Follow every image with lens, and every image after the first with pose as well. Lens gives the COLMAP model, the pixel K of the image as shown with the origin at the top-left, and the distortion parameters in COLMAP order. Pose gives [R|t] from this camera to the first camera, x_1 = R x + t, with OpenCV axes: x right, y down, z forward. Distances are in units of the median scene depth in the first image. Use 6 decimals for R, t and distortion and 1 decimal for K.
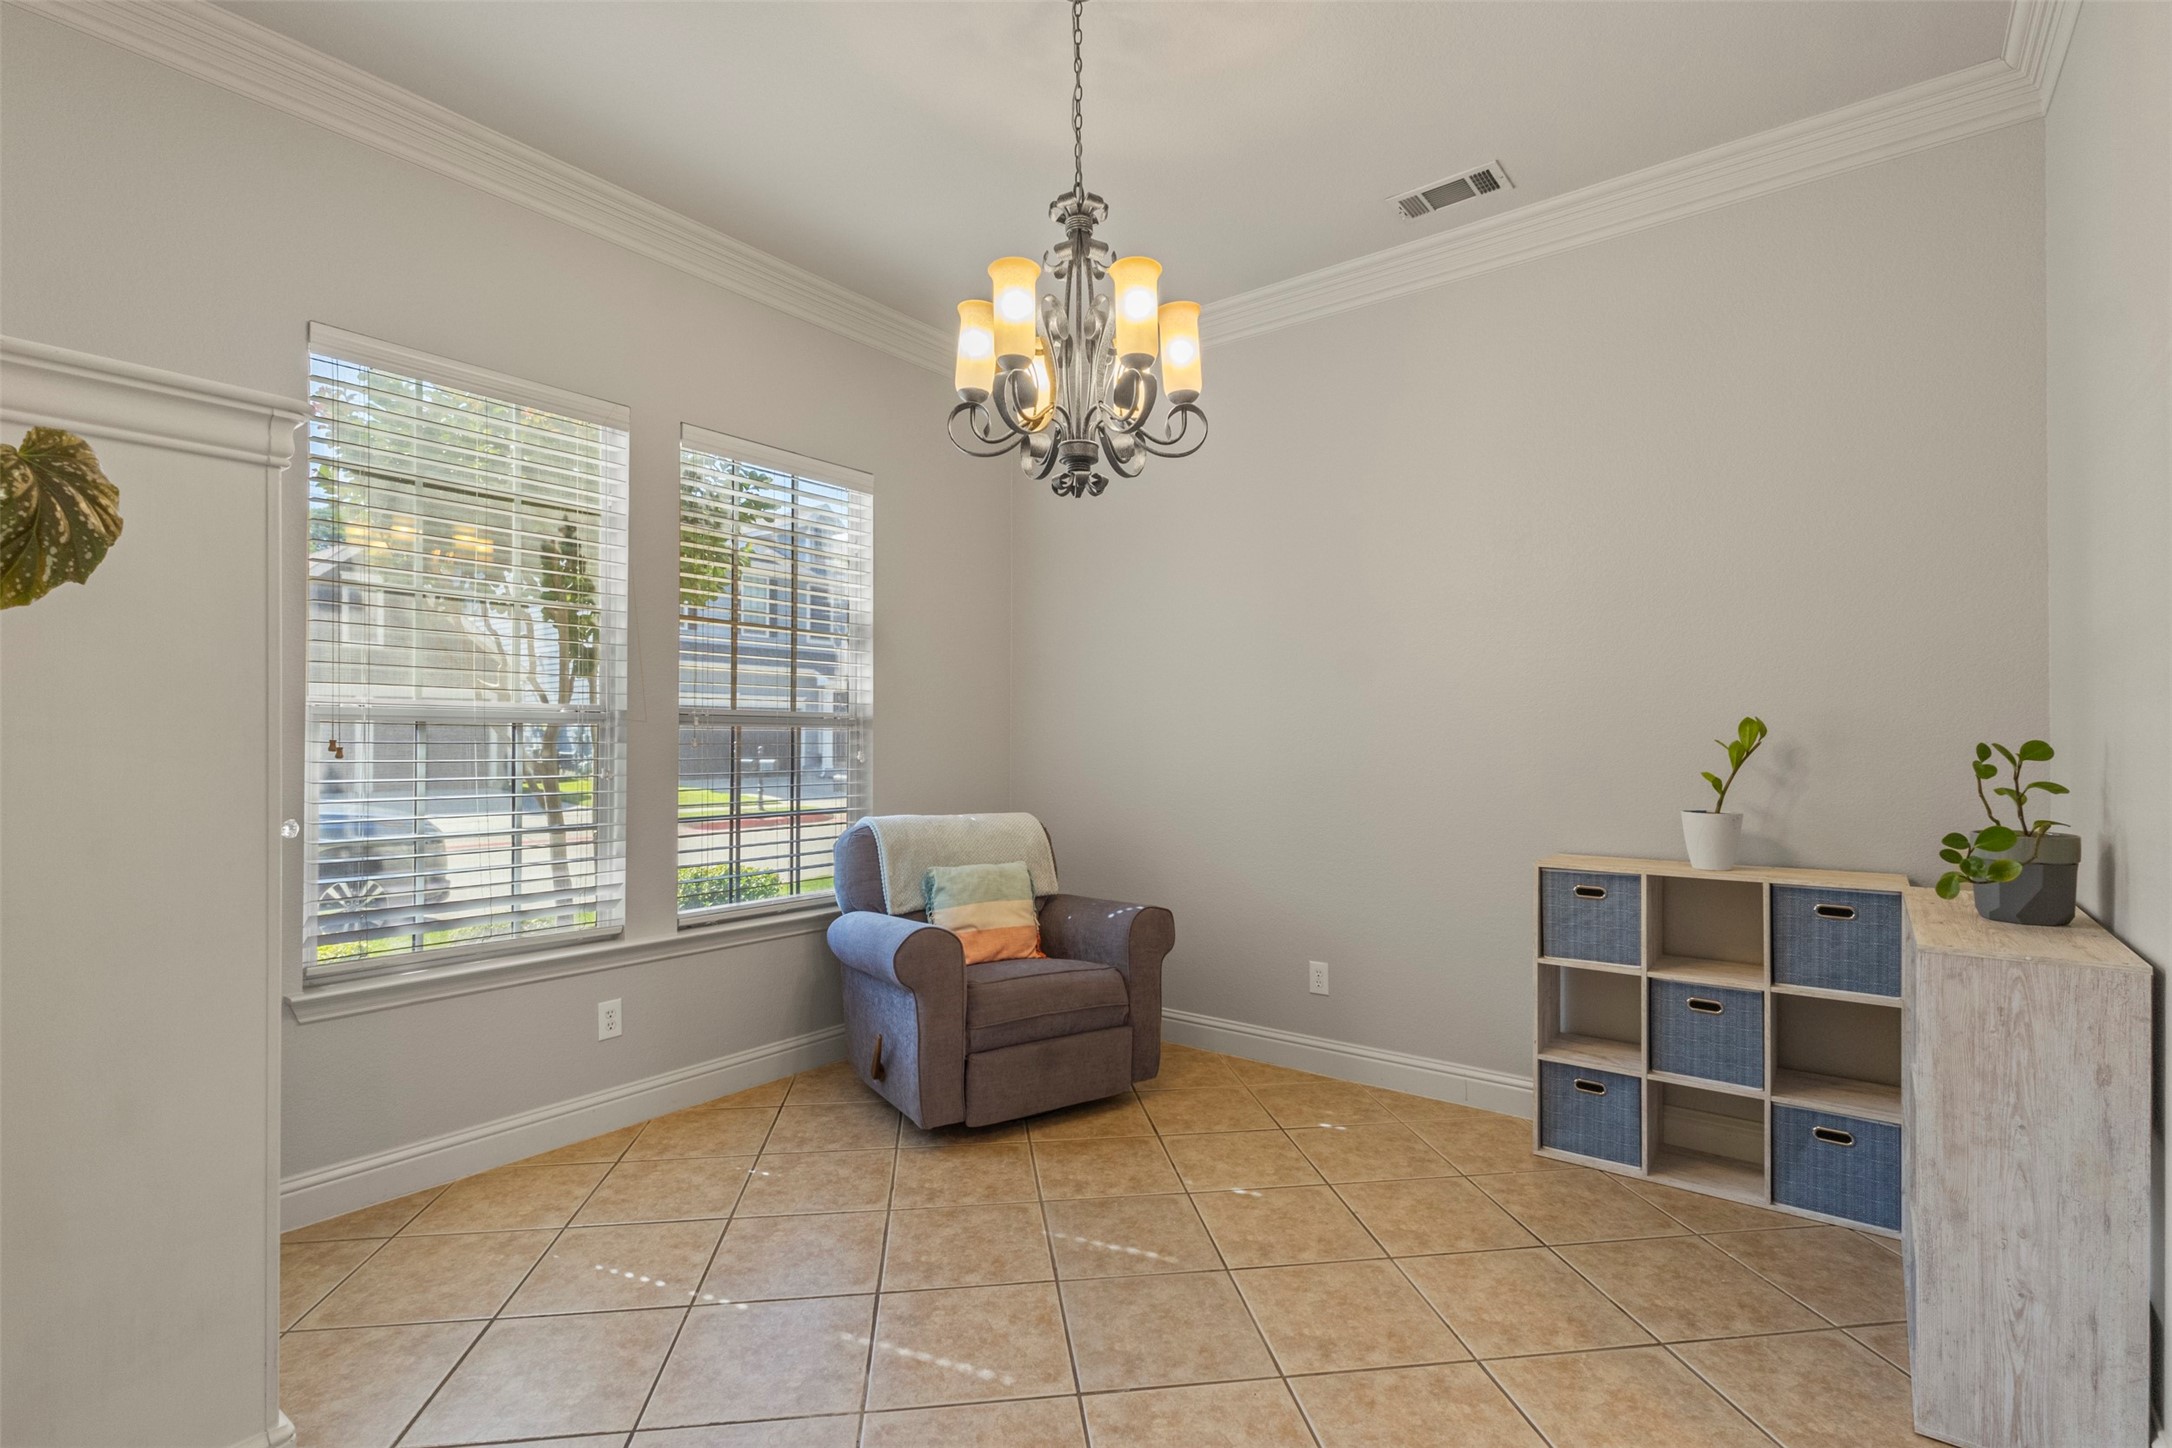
lens RADIAL K [[1014.2, 0, 1087.3], [0, 1014.2, 736.6], [0, 0, 1]] dist [0.014512, 0.001170]
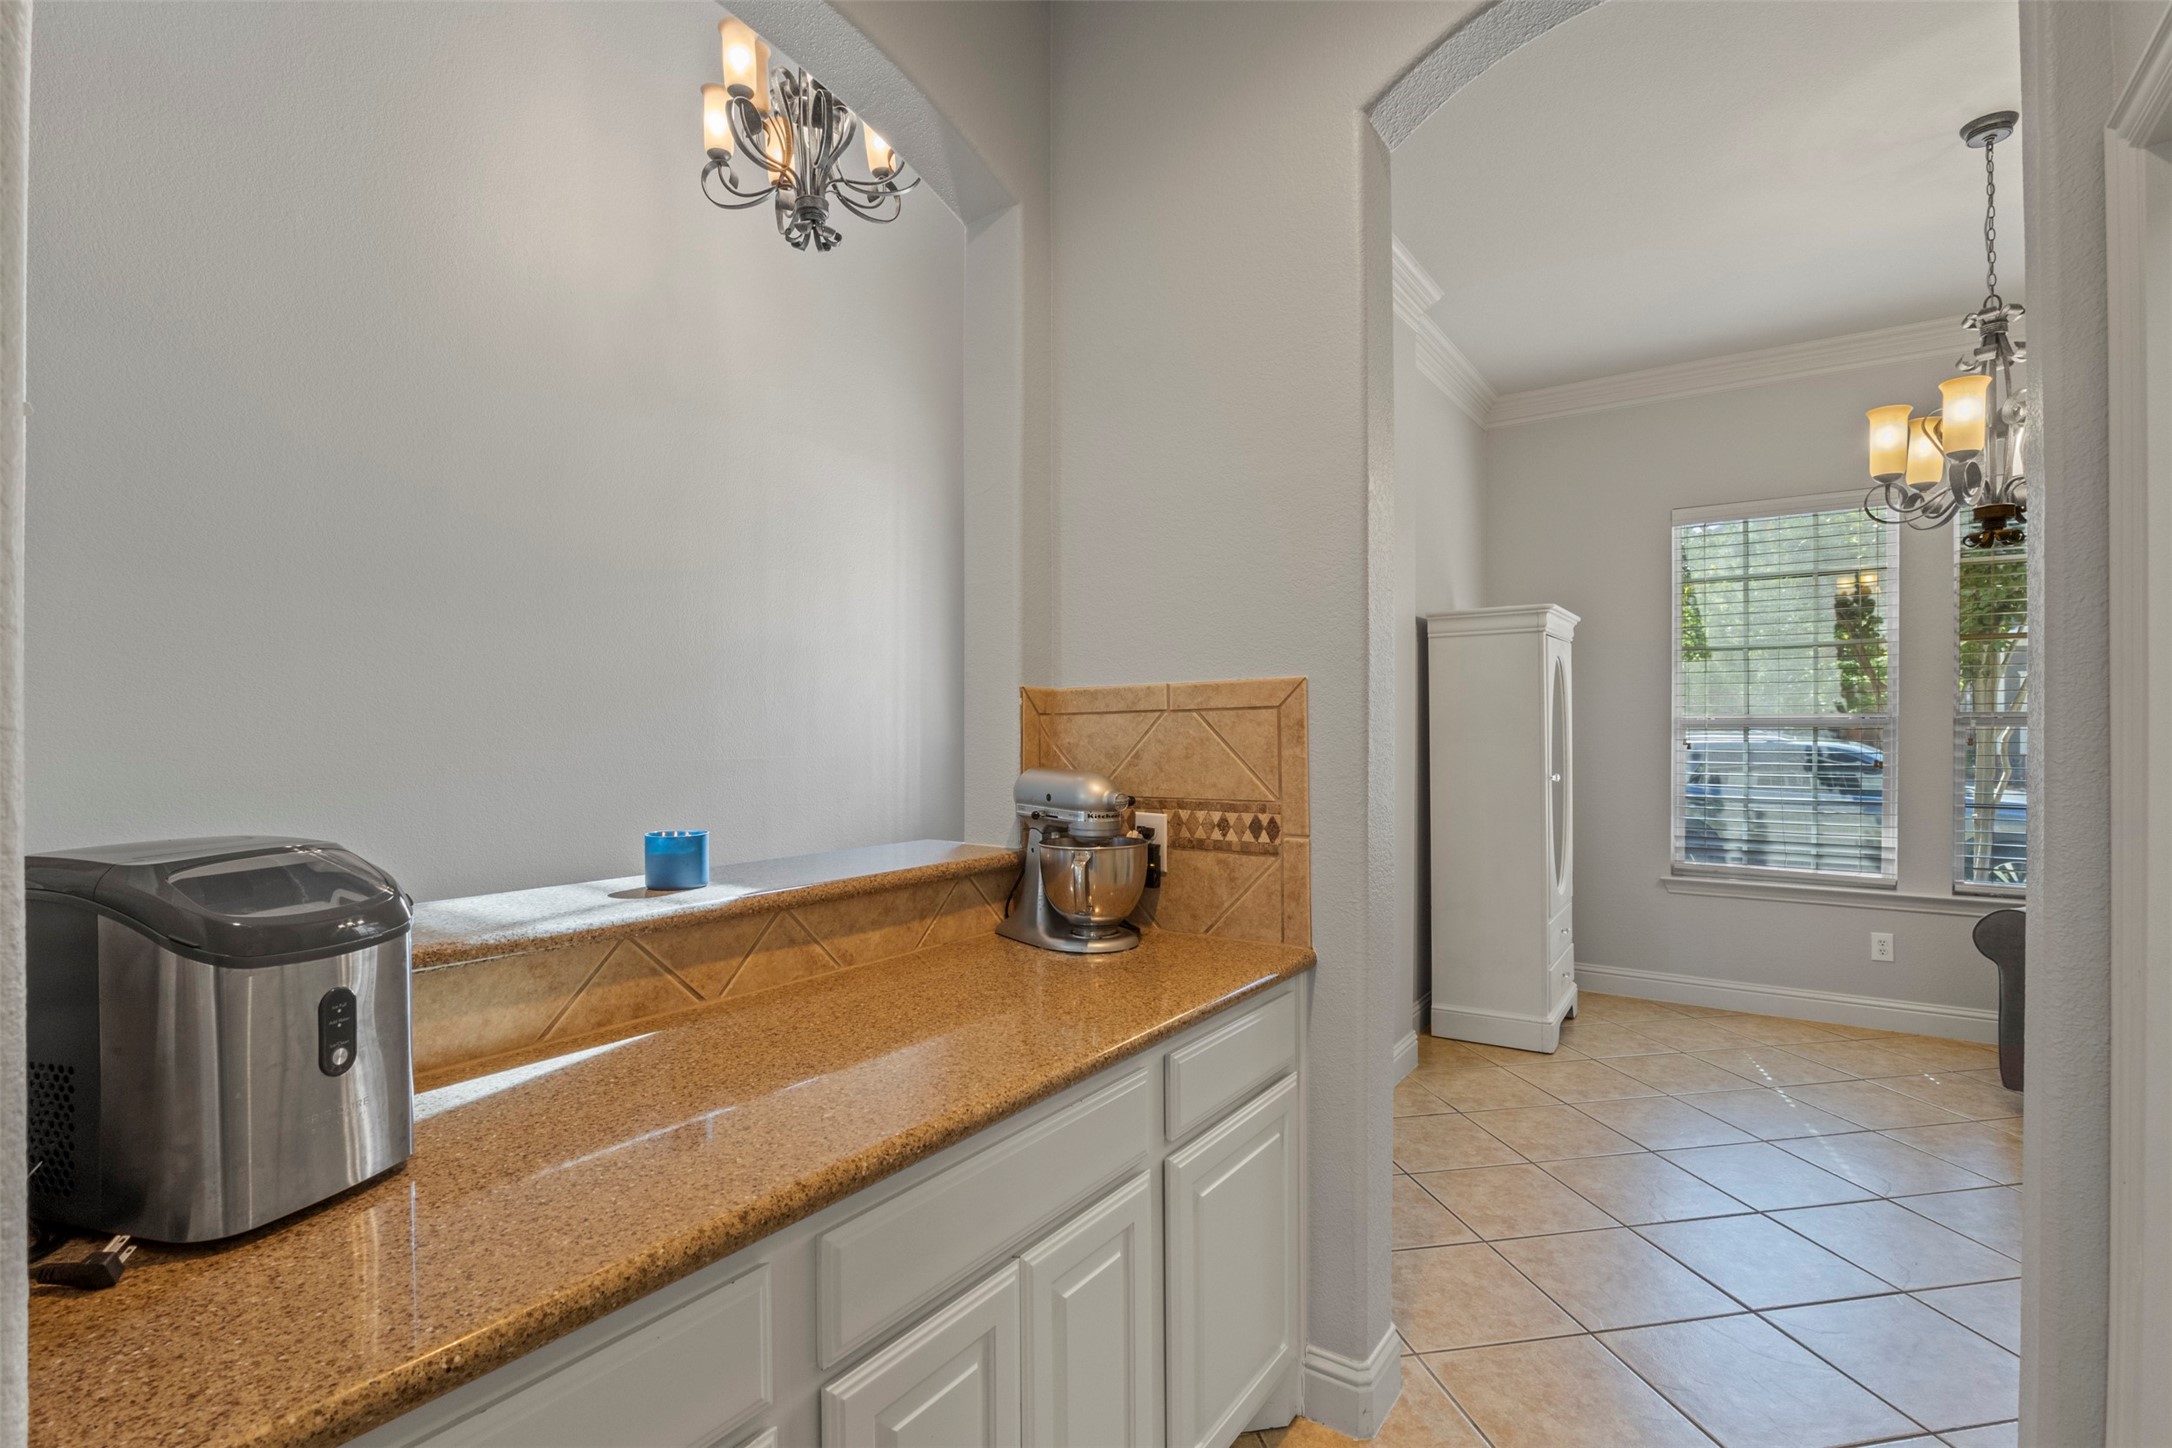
lens RADIAL K [[1035.0, 0, 1089.6], [0, 1035.0, 727.5], [0, 0, 1]] dist [-0.008797, 0.001771]
pose [[0.051029, -0.006975, -0.998673, 0.933782], [0.005570, 0.999962, -0.006699, -0.009294], [0.998682, -0.005220, 0.051066, -0.124147]]
